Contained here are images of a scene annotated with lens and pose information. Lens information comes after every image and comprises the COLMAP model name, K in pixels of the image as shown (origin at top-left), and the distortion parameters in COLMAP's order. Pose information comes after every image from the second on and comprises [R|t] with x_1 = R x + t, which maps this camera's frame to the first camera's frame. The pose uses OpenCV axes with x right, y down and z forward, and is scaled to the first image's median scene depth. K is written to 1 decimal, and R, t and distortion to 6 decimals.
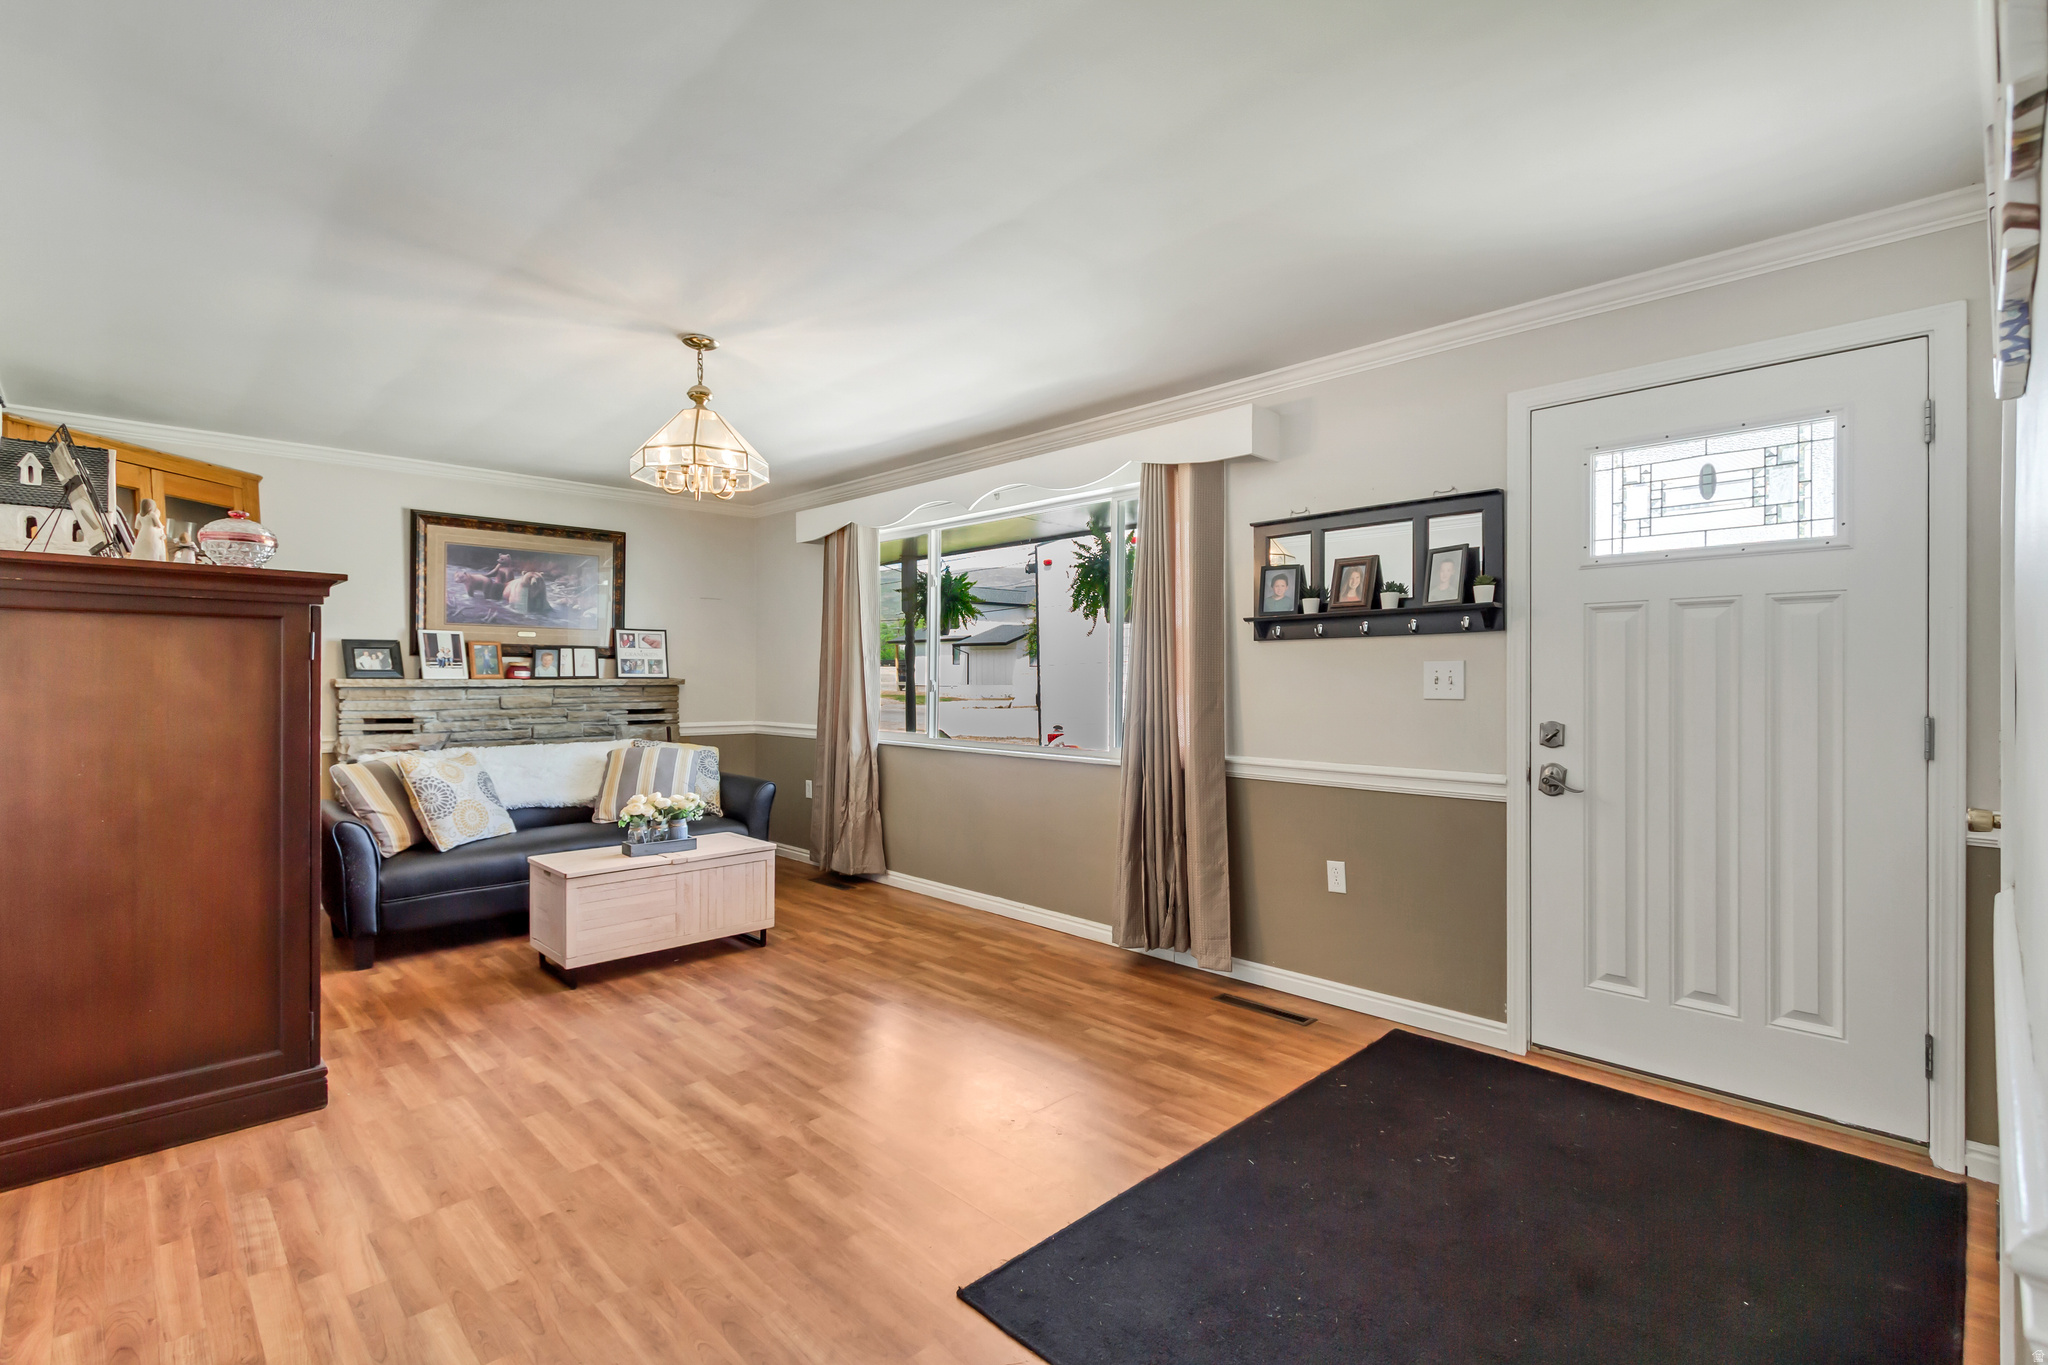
lens RADIAL K [[937.4, 0, 1021.0], [0, 937.4, 679.8], [0, 0, 1]] dist [0.002290, 0.000032]
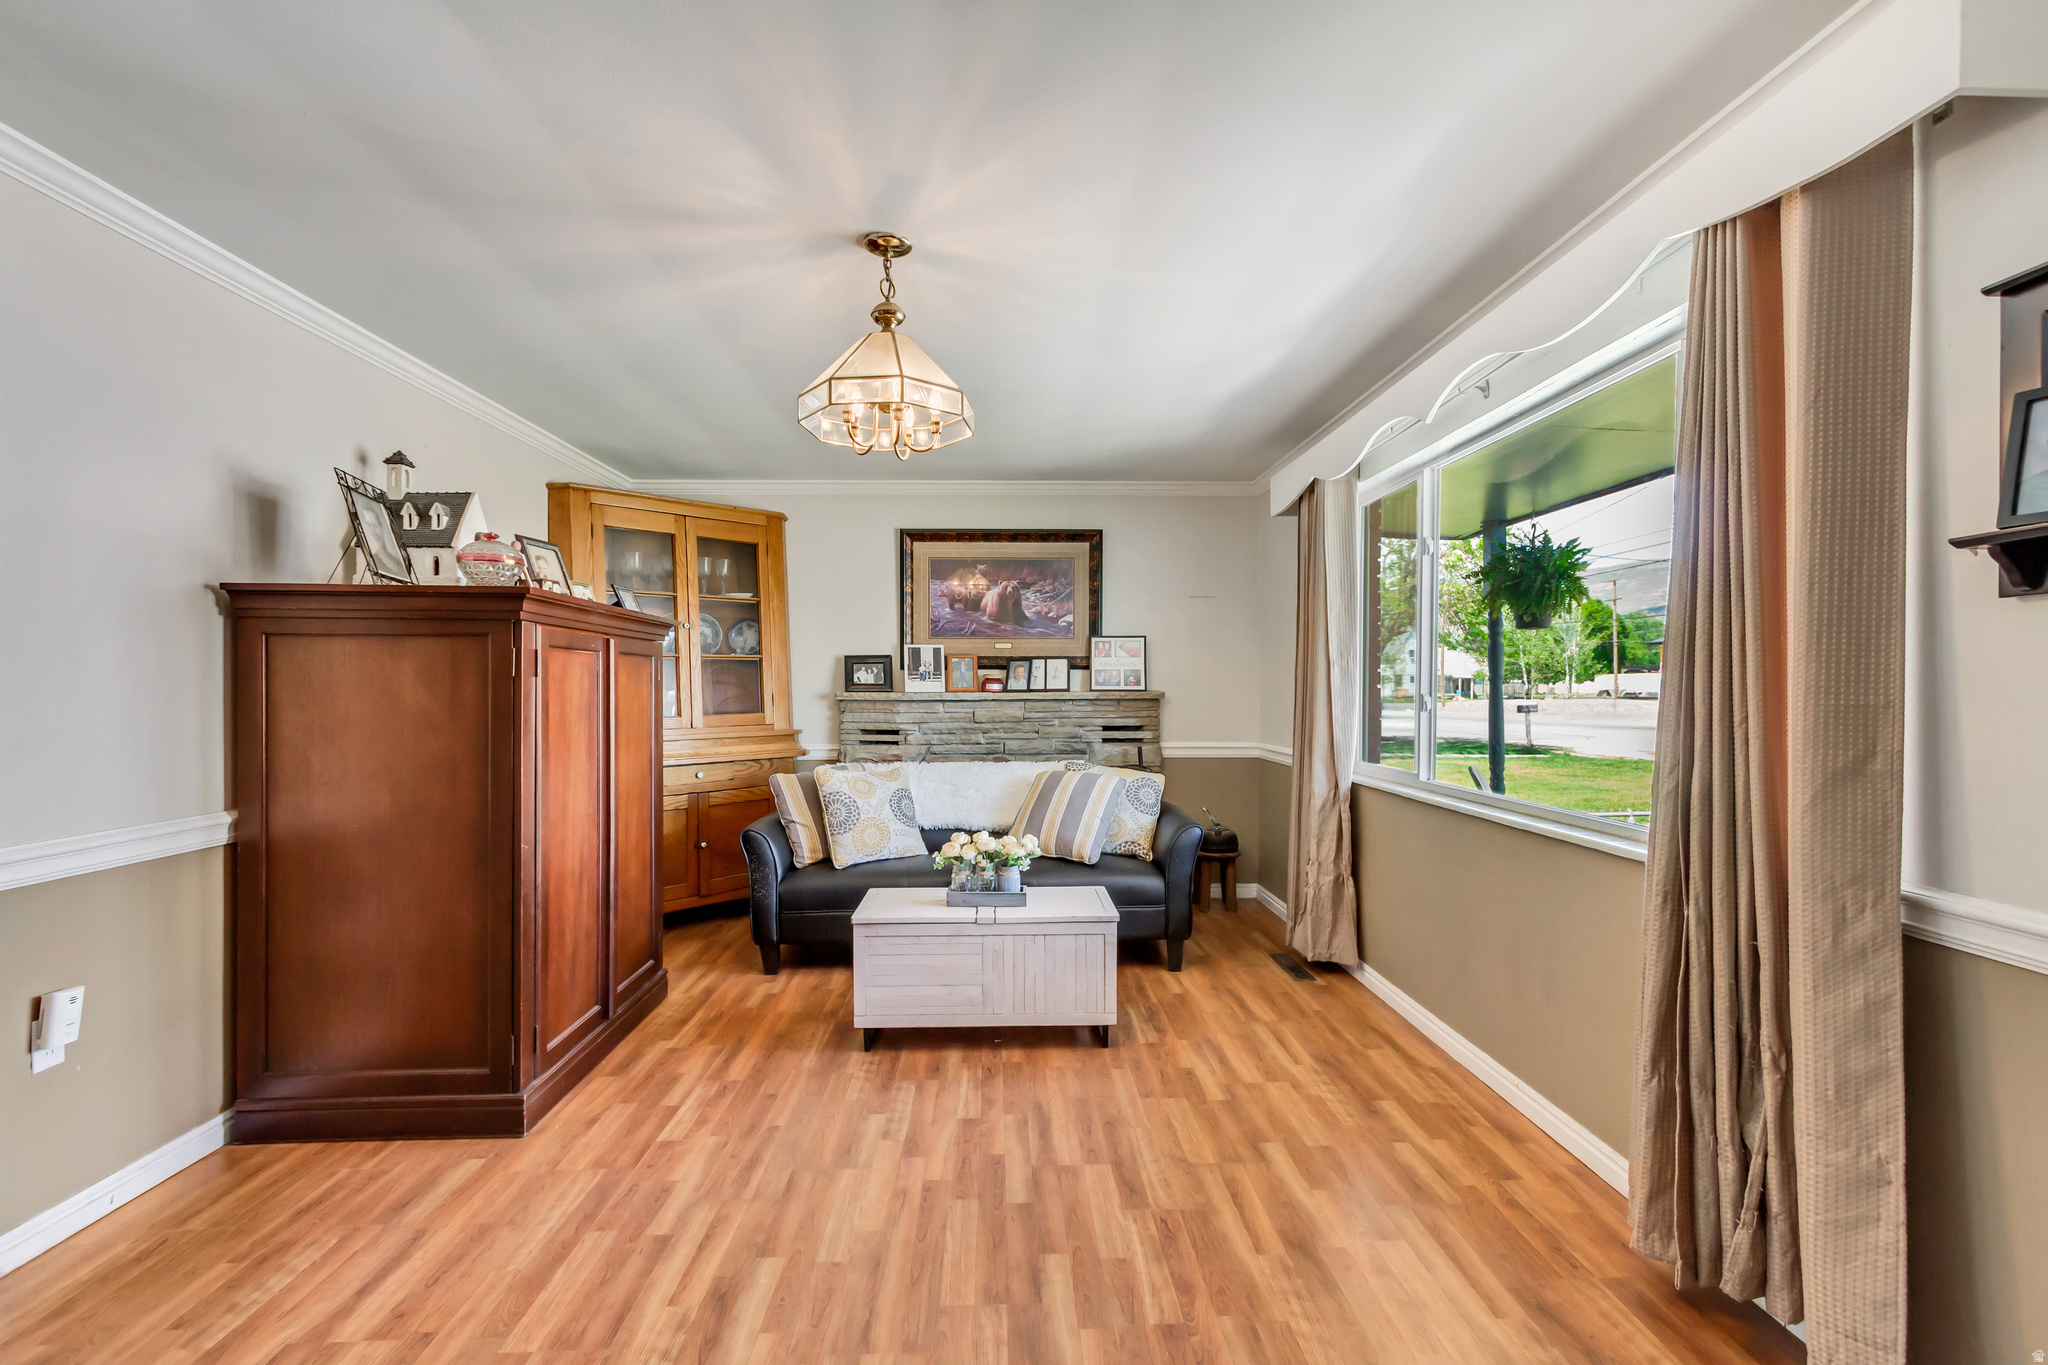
lens RADIAL K [[937.2, 0, 1022.2], [0, 937.2, 692.5], [0, 0, 1]] dist [0.002094, -0.000450]
pose [[0.738649, 0.000714, -0.674089, 0.209222], [0.001448, 0.999995, 0.002646, -0.004279], [0.674088, -0.002931, 0.738645, 0.450093]]
